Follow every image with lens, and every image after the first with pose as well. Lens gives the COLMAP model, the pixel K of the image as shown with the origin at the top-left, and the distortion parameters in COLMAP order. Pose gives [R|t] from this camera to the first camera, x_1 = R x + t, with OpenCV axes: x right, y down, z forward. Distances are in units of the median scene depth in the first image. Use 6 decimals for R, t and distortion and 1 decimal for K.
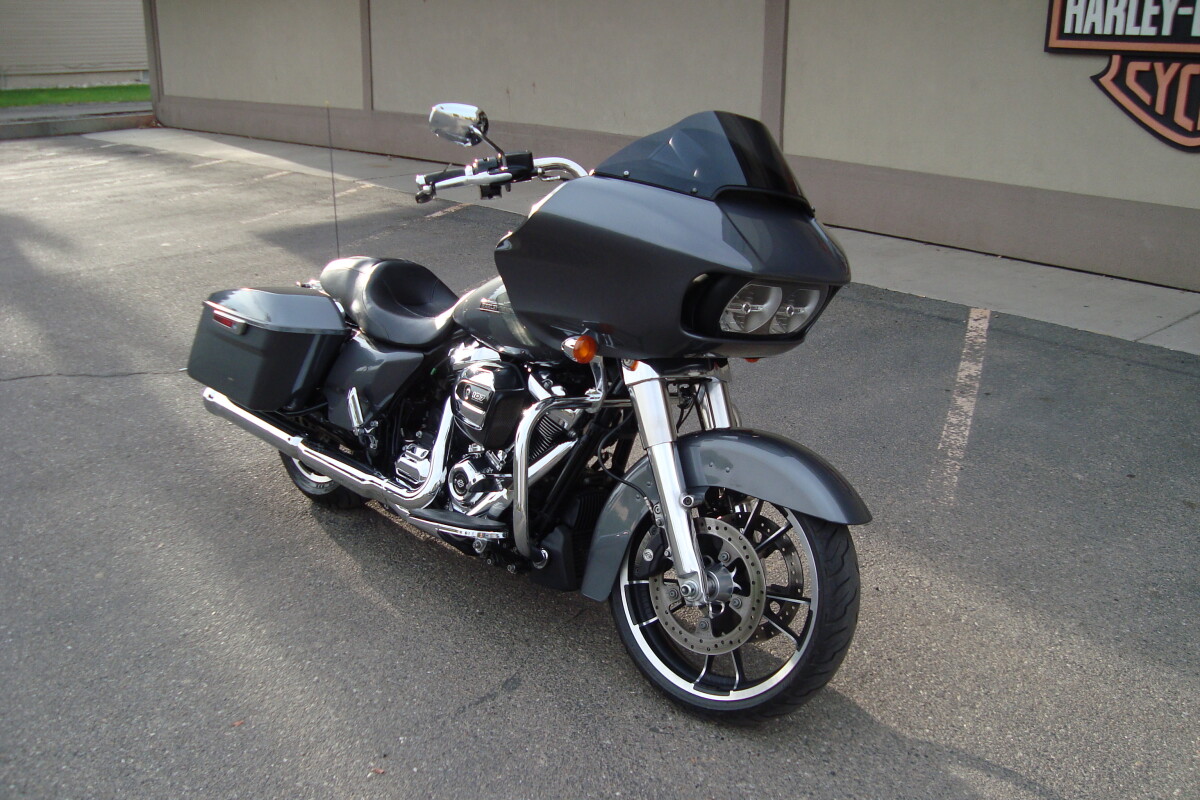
lens RADIAL K [[1174.4, 0, 612.1], [0, 1174.4, 399.3], [0, 0, 1]] dist [-0.216786, 0.237692]
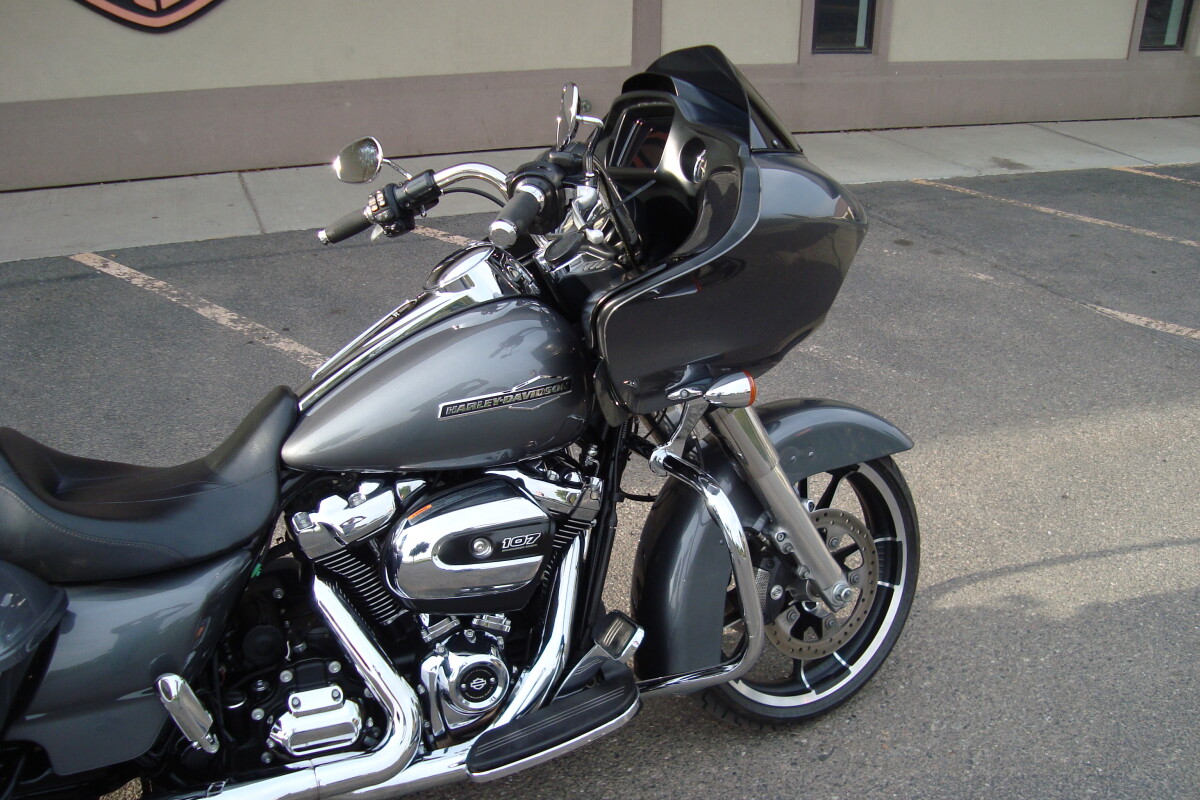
lens RADIAL K [[1159.1, 0, 594.4], [0, 1159.1, 413.5], [0, 0, 1]] dist [-0.214558, 0.231318]
pose [[0.367591, -0.392977, 0.842880, -0.265788], [0.282261, 0.910725, 0.301511, -0.107469], [-0.886118, 0.127080, 0.445696, 0.298988]]
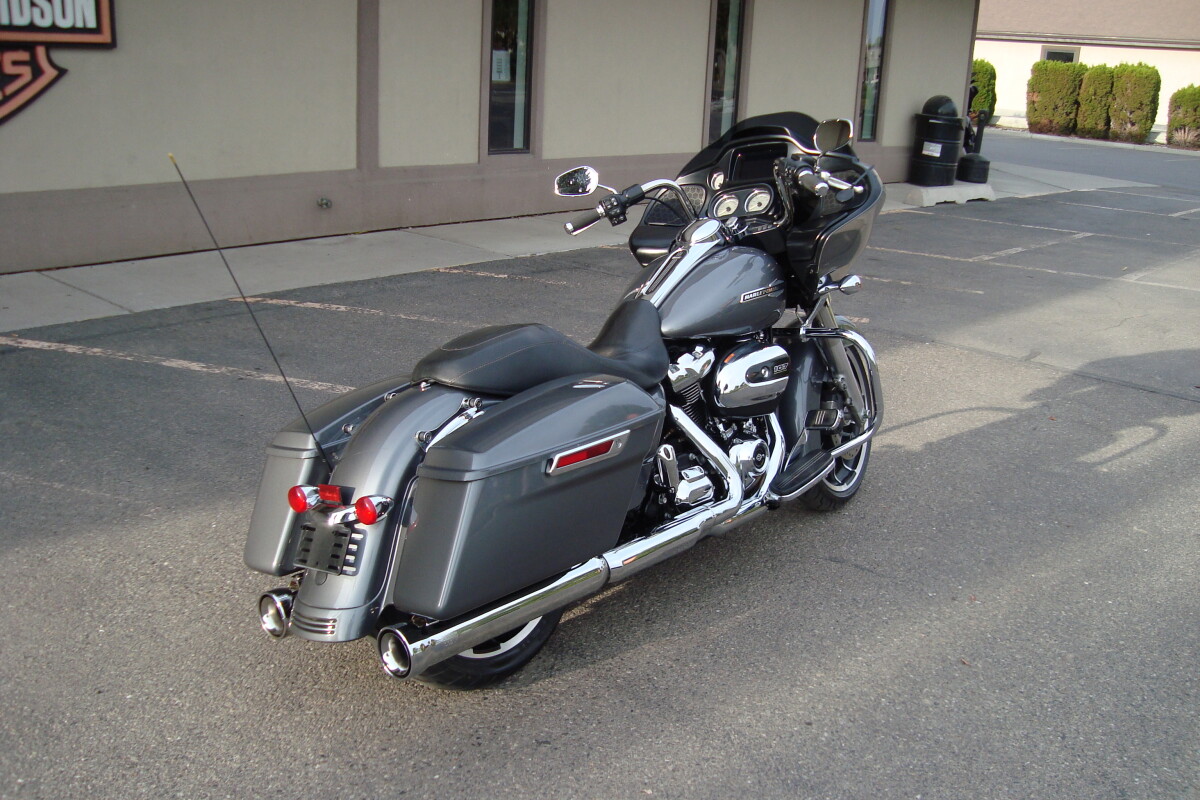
lens RADIAL K [[1159.1, 0, 594.4], [0, 1159.1, 413.5], [0, 0, 1]] dist [-0.214558, 0.231318]
pose [[-0.080759, -0.316400, 0.945182, -0.531105], [0.266836, 0.906803, 0.326352, -0.170612], [-0.960352, 0.278565, 0.011194, 0.521071]]
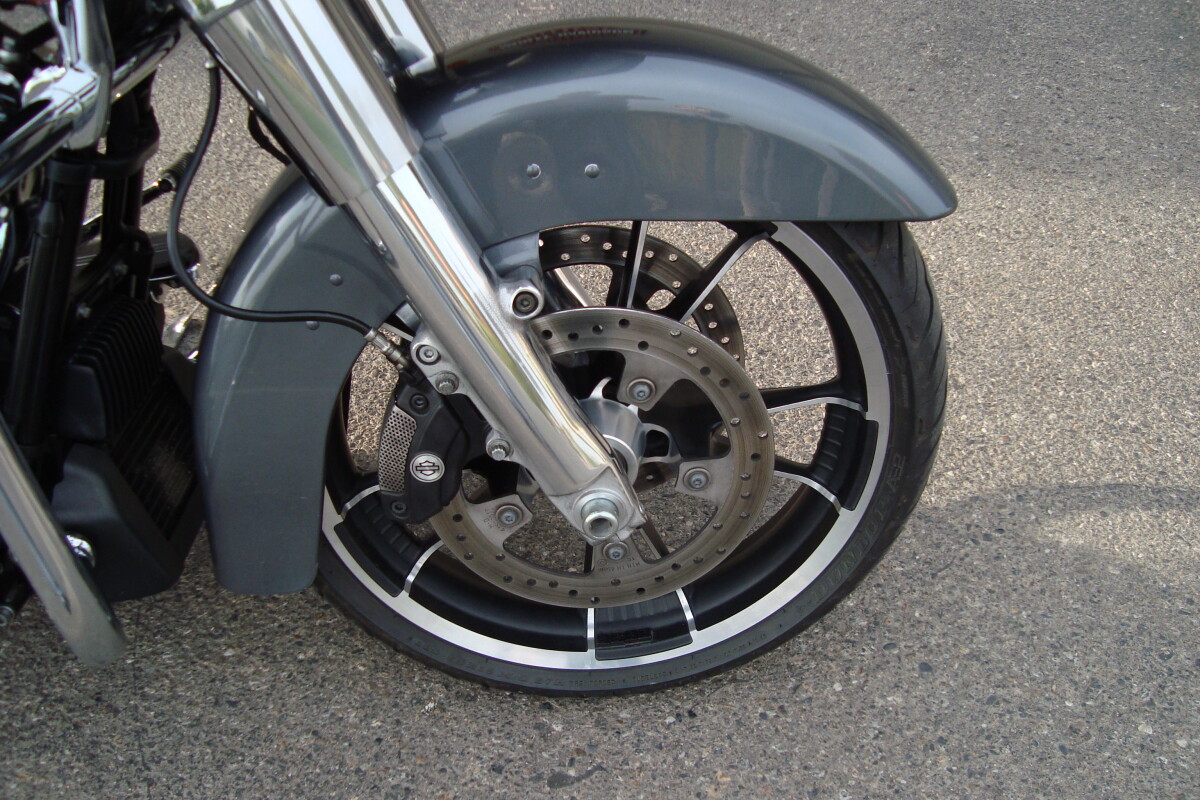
lens RADIAL K [[1159.1, 0, 594.4], [0, 1159.1, 413.5], [0, 0, 1]] dist [-0.214558, 0.231318]
pose [[0.747652, -0.483666, 0.455064, -0.033603], [0.214508, 0.824399, 0.523787, -0.021598], [-0.628493, -0.293995, 0.720114, 0.292900]]
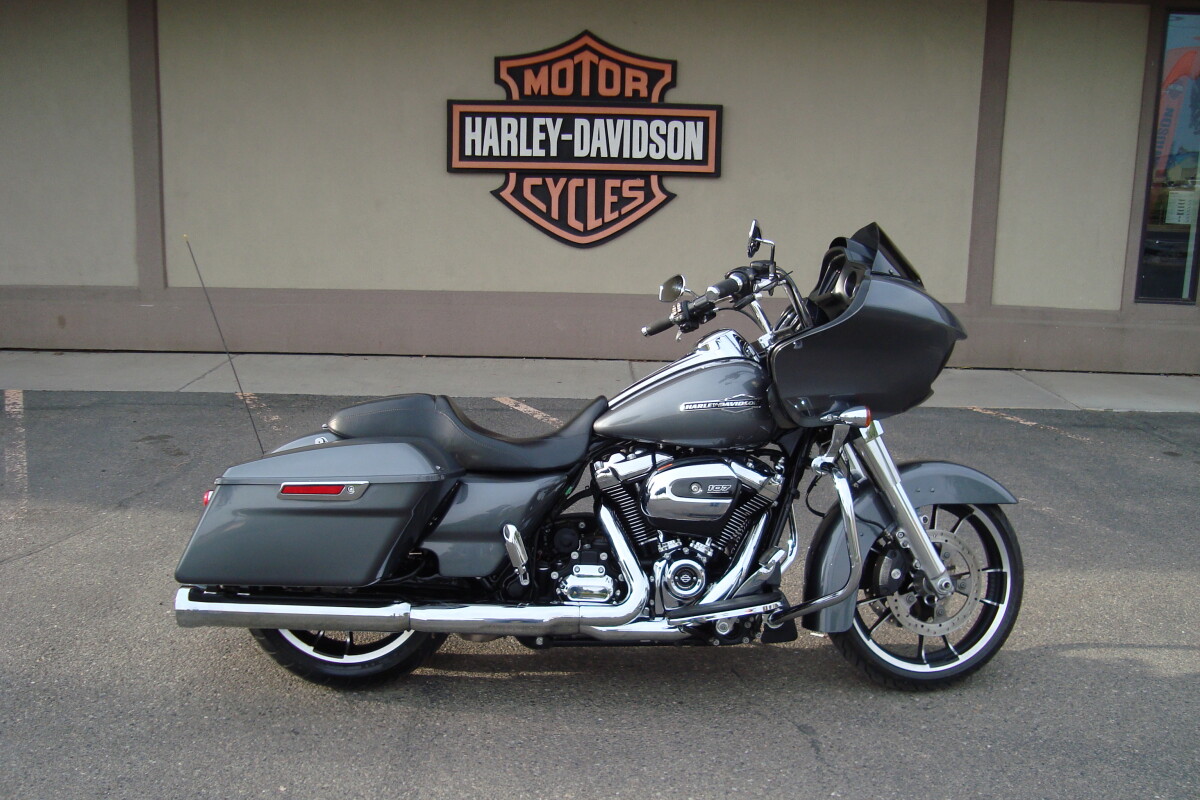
lens RADIAL K [[1159.1, 0, 594.4], [0, 1159.1, 413.5], [0, 0, 1]] dist [-0.214558, 0.231318]
pose [[0.671611, -0.150677, 0.725421, -0.422602], [0.217189, 0.976128, 0.001672, -0.042726], [-0.708356, 0.156430, 0.688303, 0.148698]]
